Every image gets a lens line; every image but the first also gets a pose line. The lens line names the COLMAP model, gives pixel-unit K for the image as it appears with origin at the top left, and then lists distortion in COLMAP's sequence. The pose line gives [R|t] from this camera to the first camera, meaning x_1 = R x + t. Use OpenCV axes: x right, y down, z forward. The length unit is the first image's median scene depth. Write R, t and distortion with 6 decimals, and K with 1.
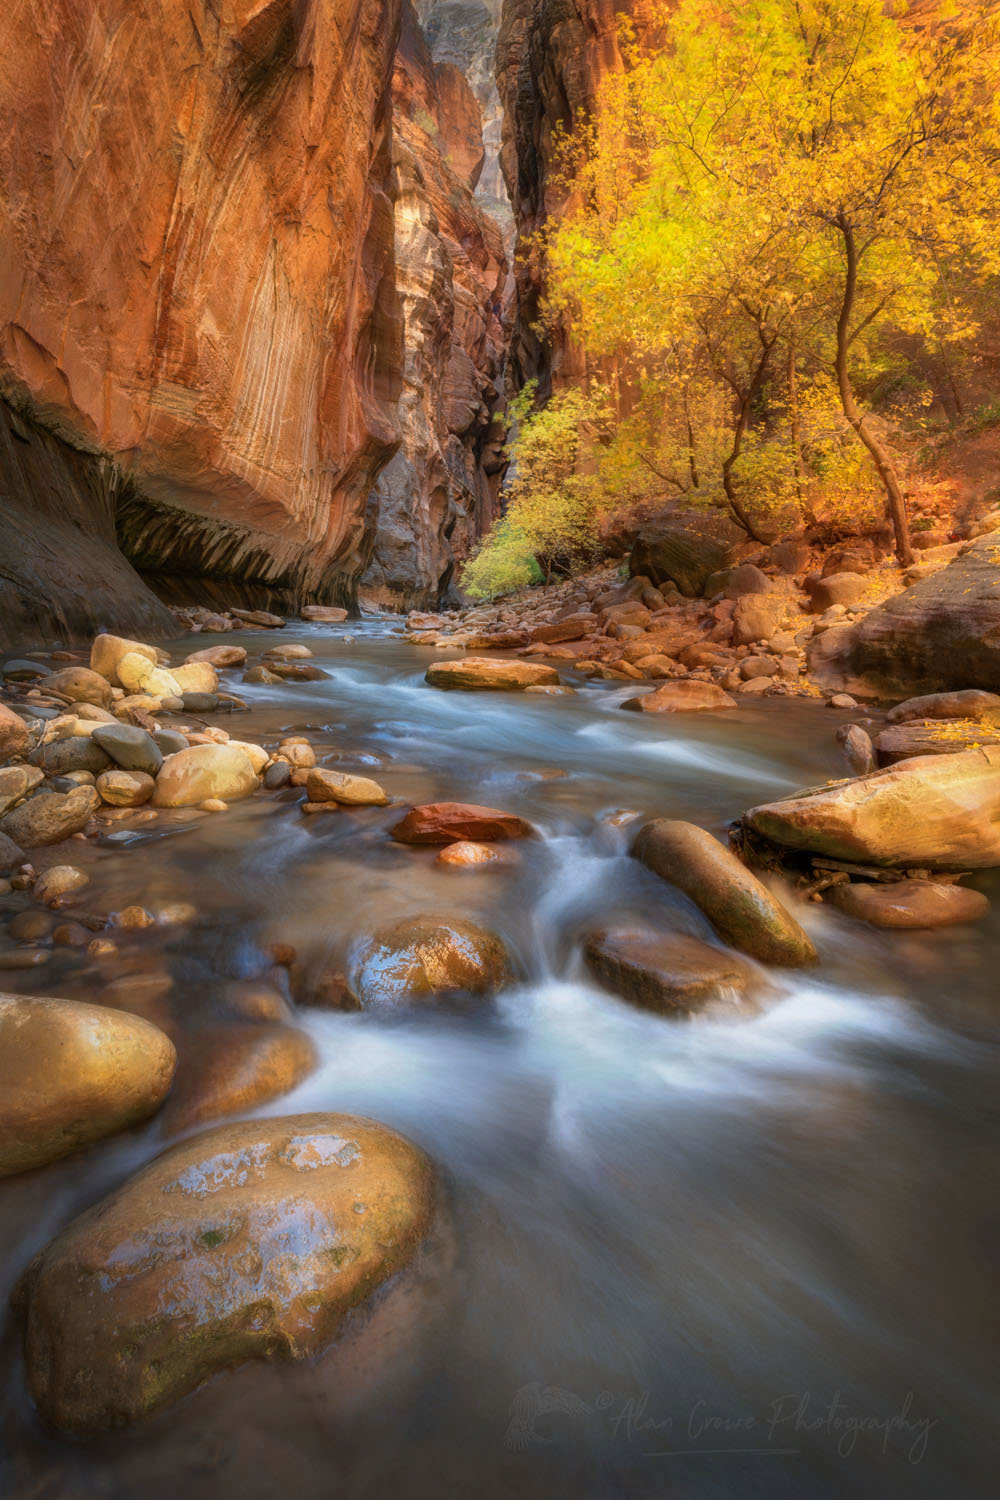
lens RADIAL K [[779.5, 0, 450.6], [0, 779.5, 760.8], [0, 0, 1]] dist [0.020975, -0.010694]
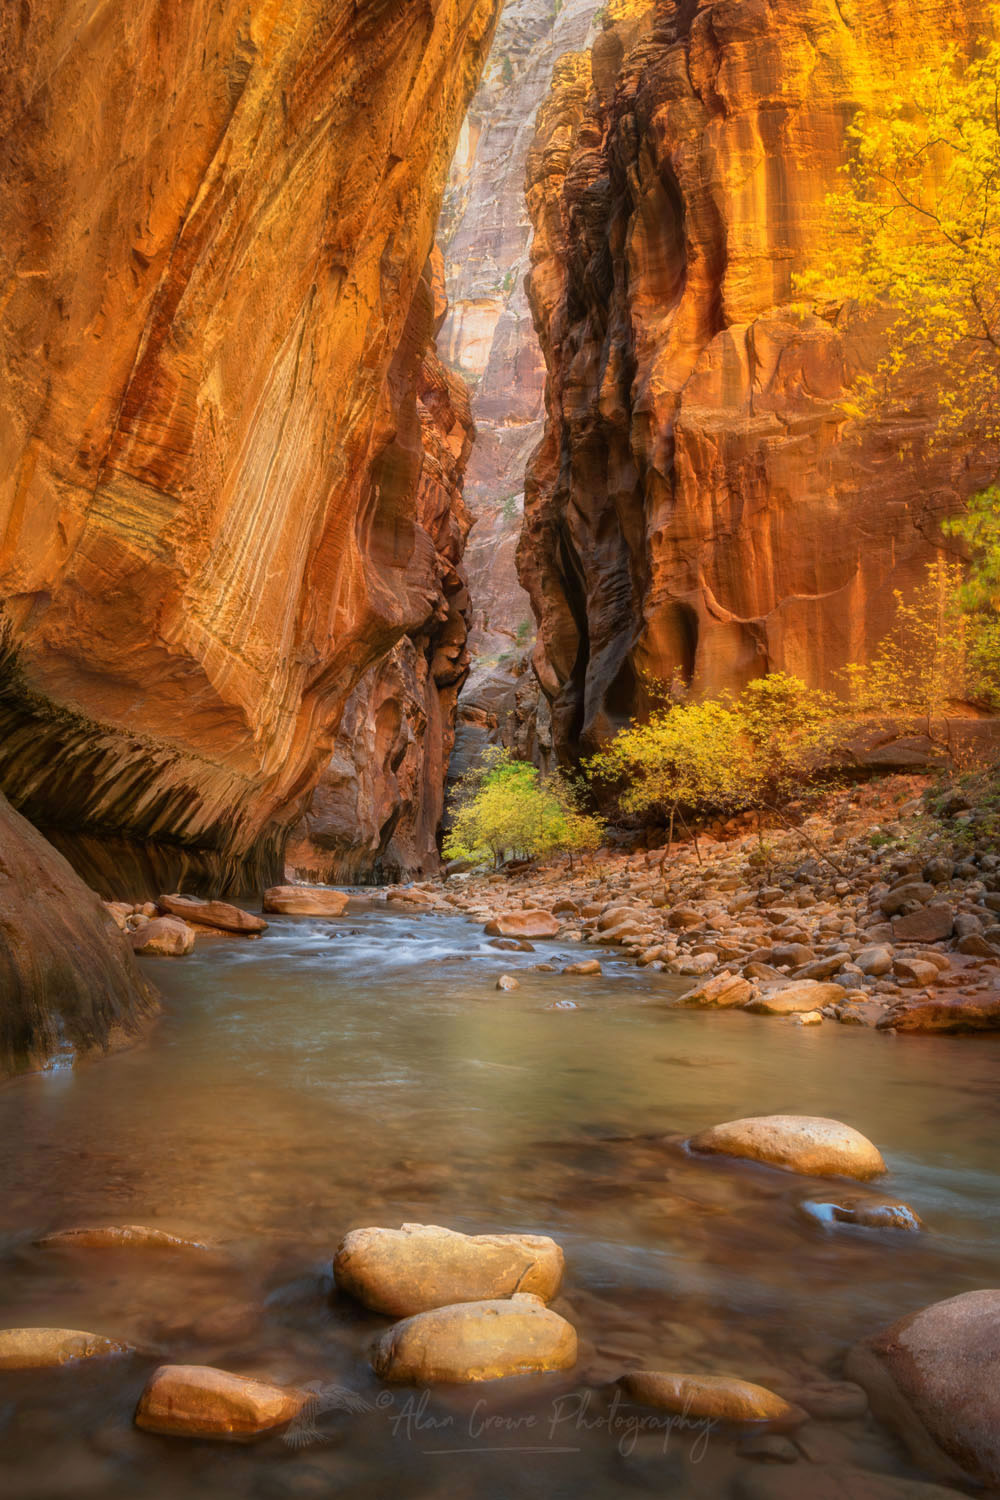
lens RADIAL K [[1135.4, 0, 480.2], [0, 1135.4, 726.4], [0, 0, 1]] dist [0.008012, -0.007406]
pose [[0.994350, 0.023848, 0.103442, -0.130220], [0.009802, 0.949650, -0.313159, -0.054831], [-0.105702, 0.312403, 0.944050, 0.200005]]
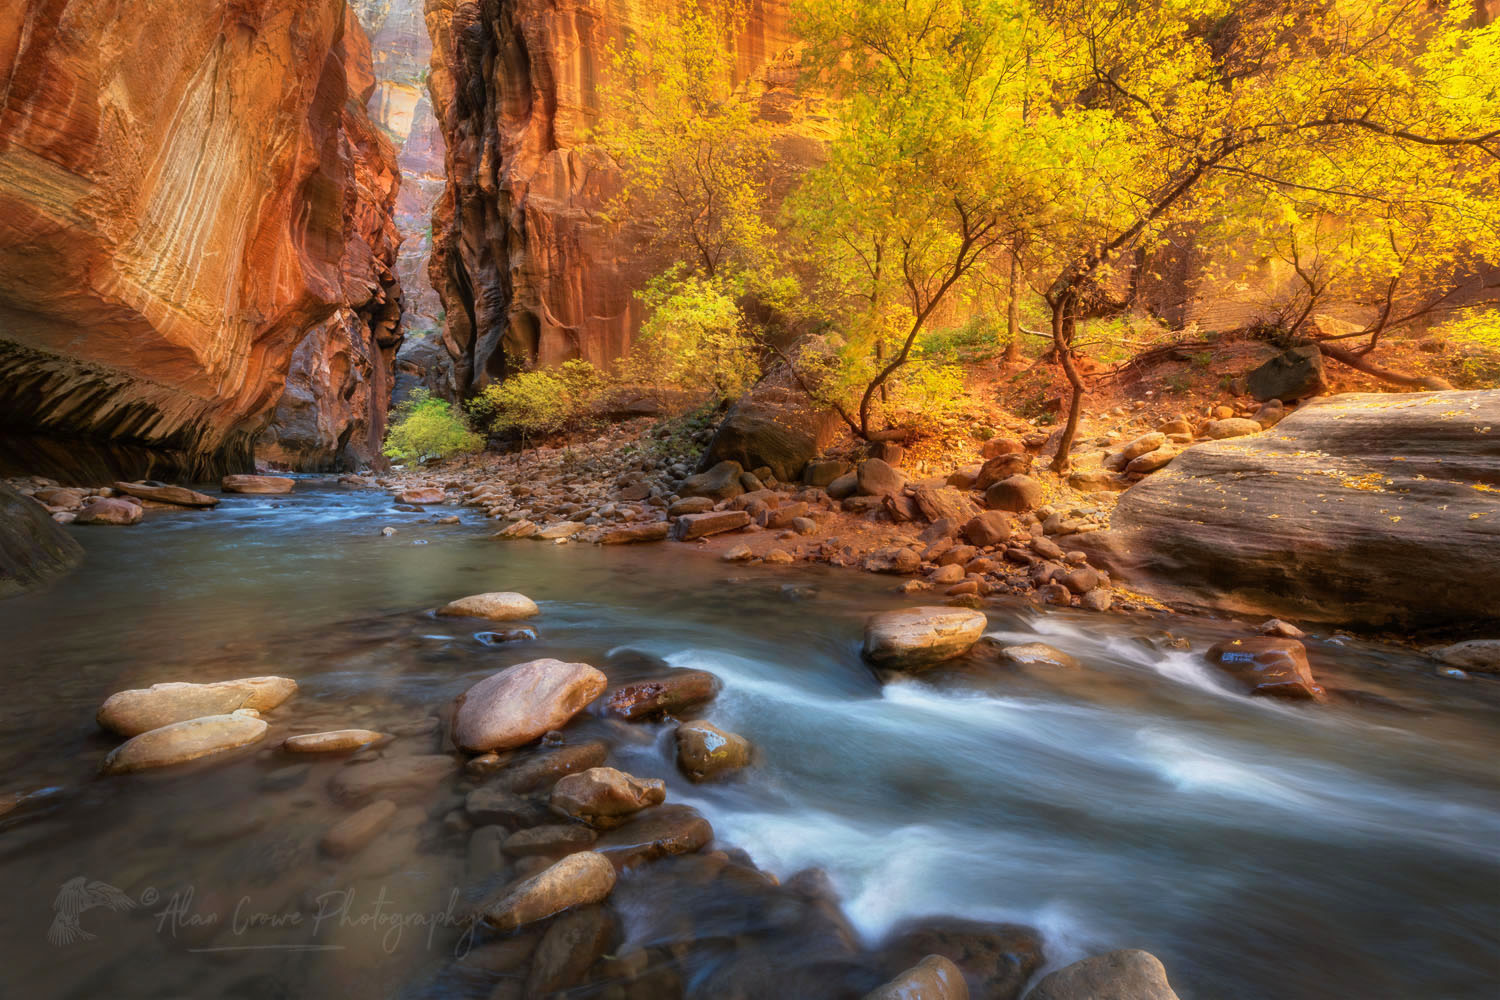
lens RADIAL K [[597.4, 0, 761.3], [0, 597.4, 497.4], [0, 0, 1]] dist [0.011440, -0.003034]
pose [[0.811169, -0.020273, 0.584460, -0.106535], [0.101246, 0.989176, -0.106207, -0.053554], [-0.575981, 0.145326, 0.804442, 0.183552]]
